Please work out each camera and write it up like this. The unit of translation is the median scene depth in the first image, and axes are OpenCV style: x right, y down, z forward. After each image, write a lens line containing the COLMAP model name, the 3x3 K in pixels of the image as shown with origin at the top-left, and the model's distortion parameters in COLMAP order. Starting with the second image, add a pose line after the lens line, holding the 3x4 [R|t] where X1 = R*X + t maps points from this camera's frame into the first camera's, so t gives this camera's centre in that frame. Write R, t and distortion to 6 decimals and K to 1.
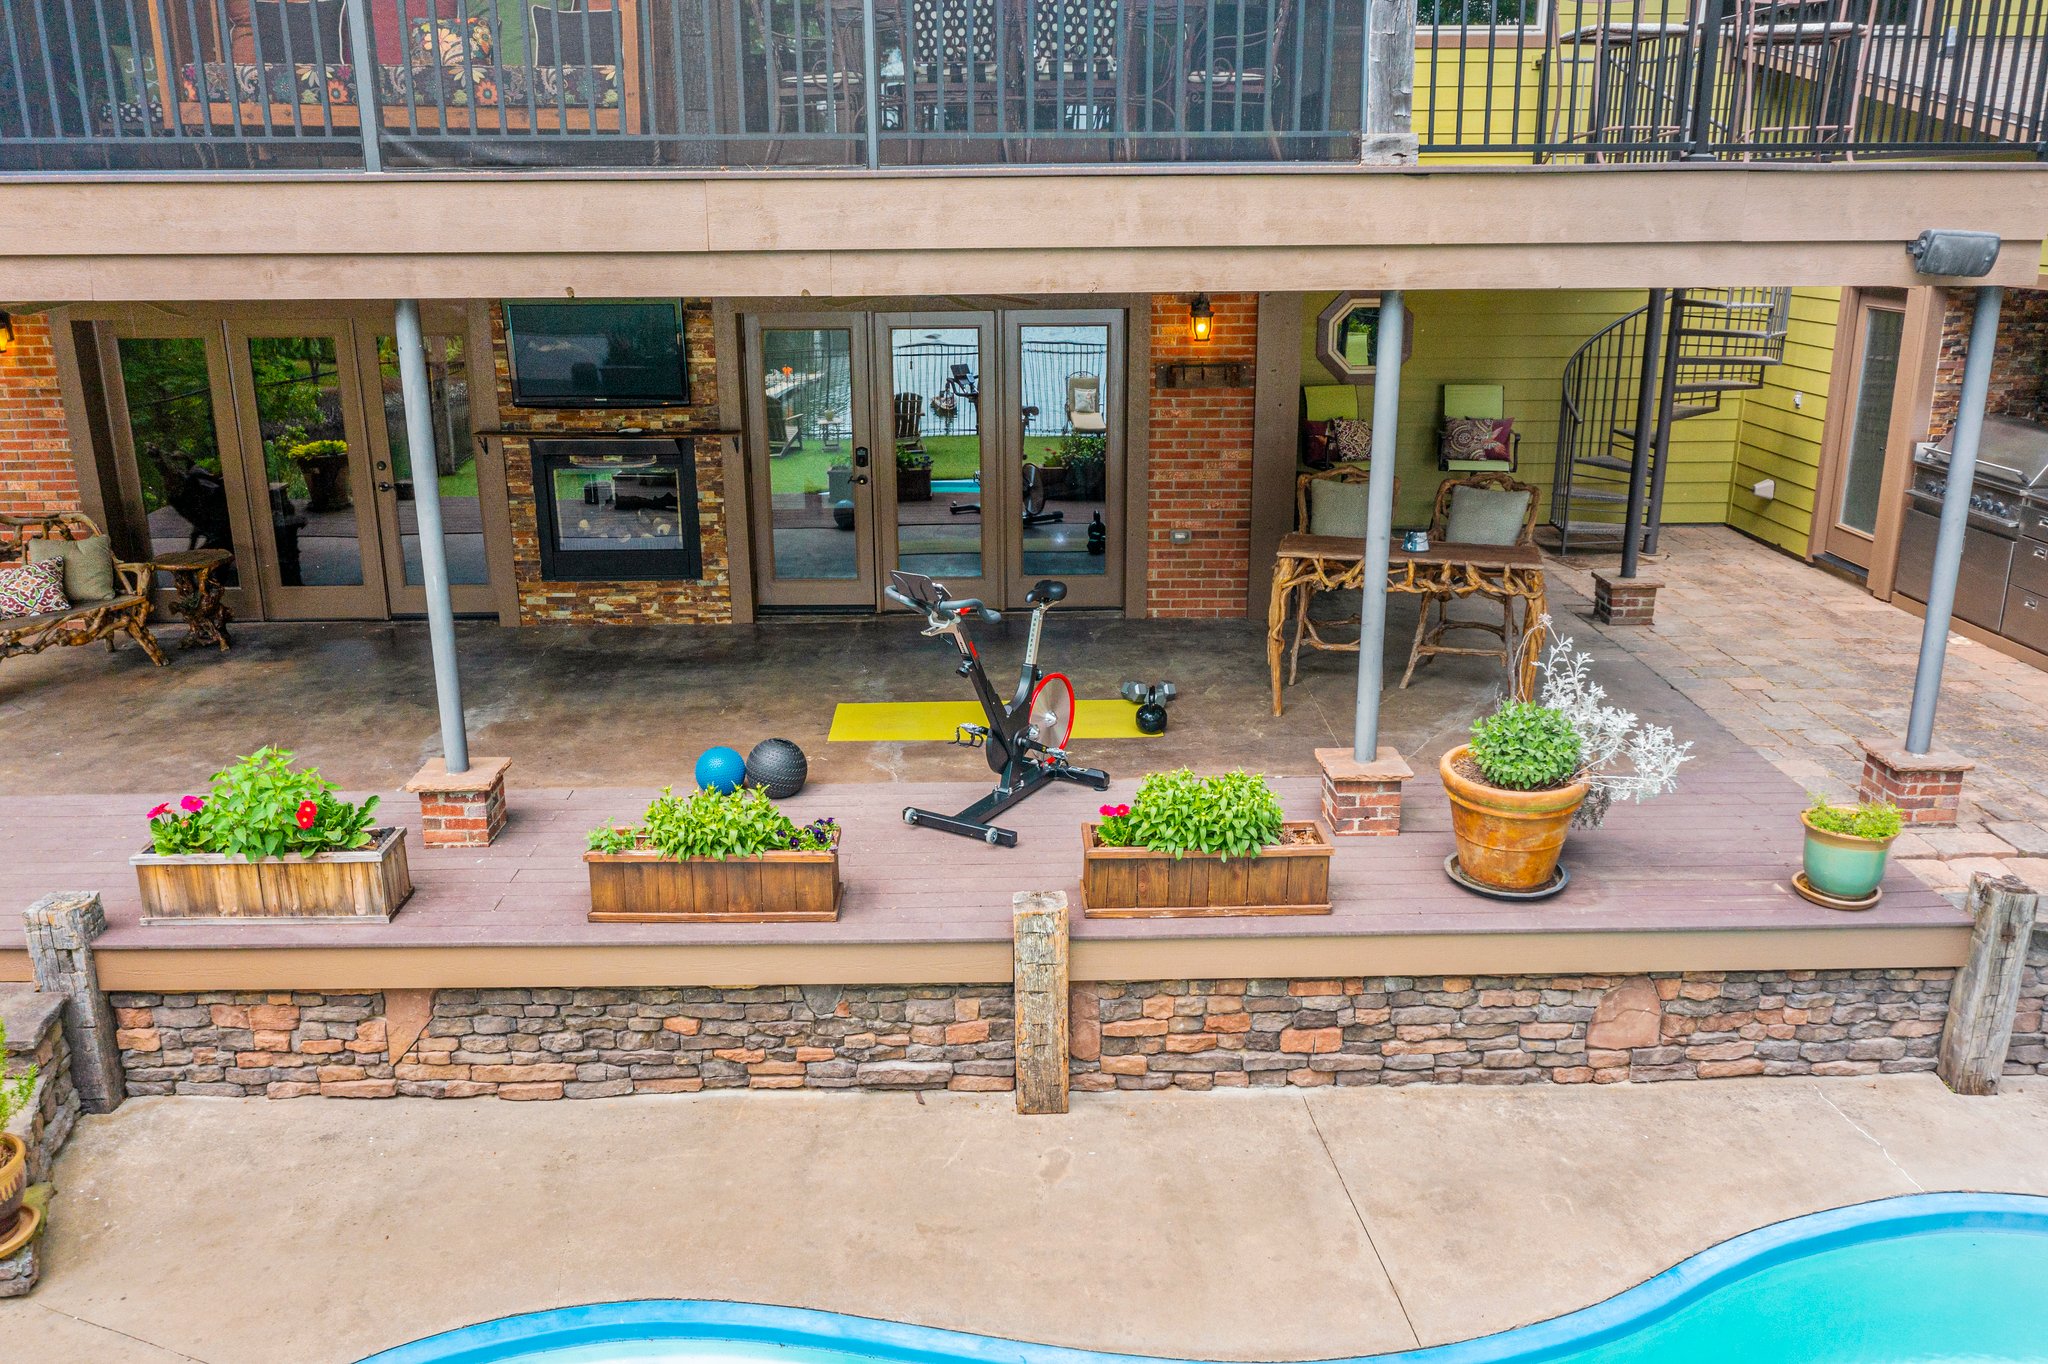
lens RADIAL K [[1644.7, 0, 1023.3], [0, 1644.7, 689.4], [0, 0, 1]] dist [-0.004621, 0.000673]
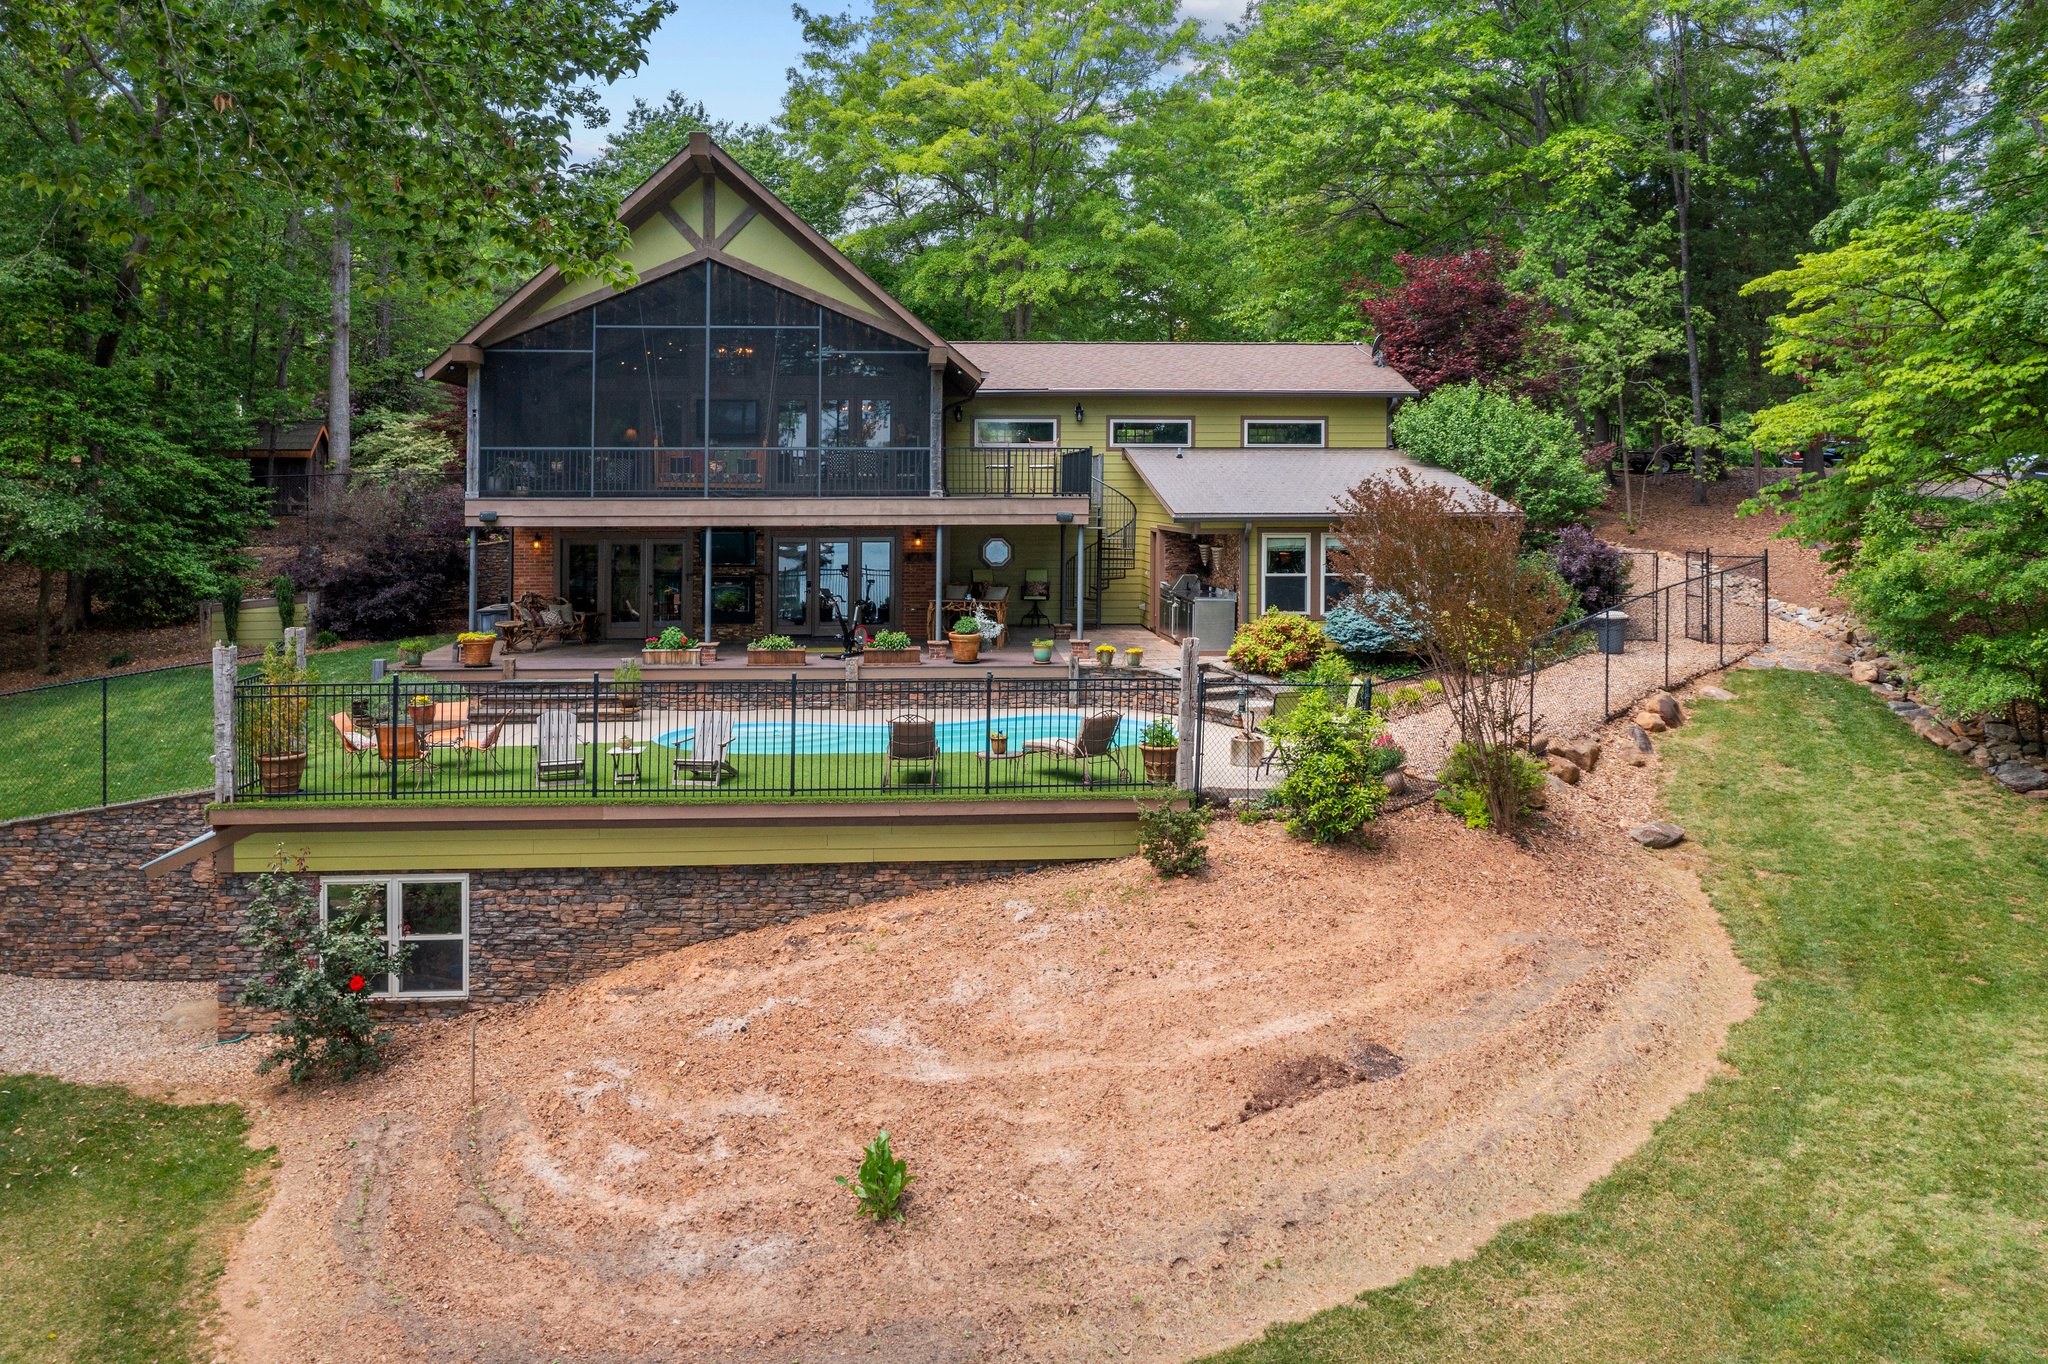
lens RADIAL K [[1774.4, 0, 1020.0], [0, 1774.4, 292.9], [0, 0, 1]] dist [-0.002041, -0.002323]
pose [[0.999092, 0.009396, 0.041563, 0.240397], [0.007649, 0.919992, -0.391862, 1.040724], [-0.041920, 0.391824, 0.919085, -3.584662]]
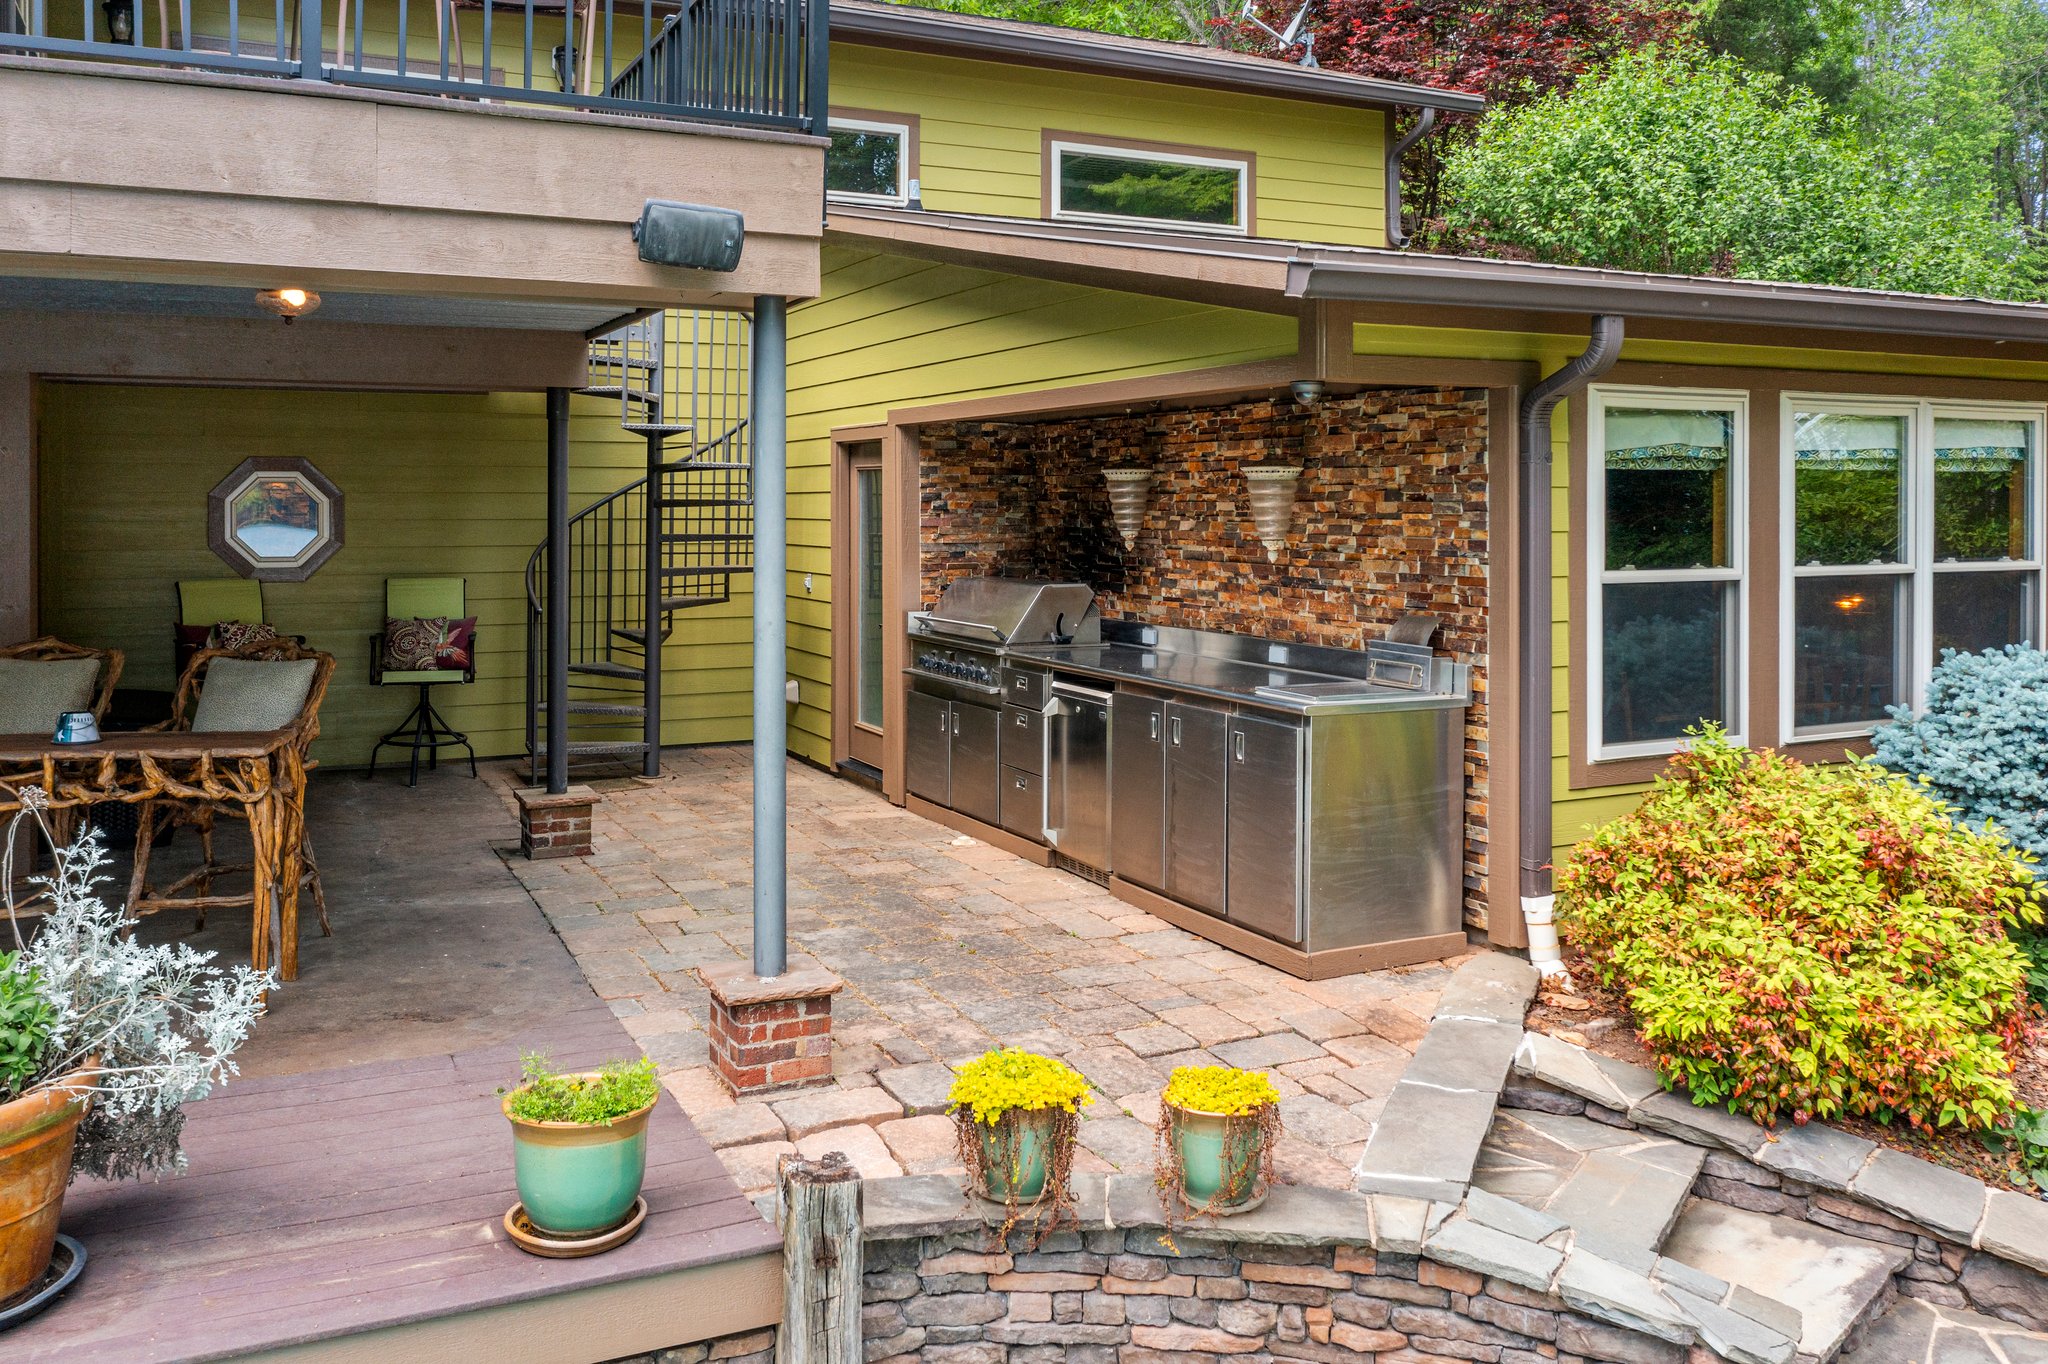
lens RADIAL K [[1702.8, 0, 1021.6], [0, 1702.8, 492.0], [0, 0, 1]] dist [-0.010112, 0.003563]
pose [[0.910265, 0.006812, 0.413970, 0.387735], [0.115397, 0.956068, -0.269476, 0.054469], [-0.397620, 0.293066, 0.869489, 0.328892]]
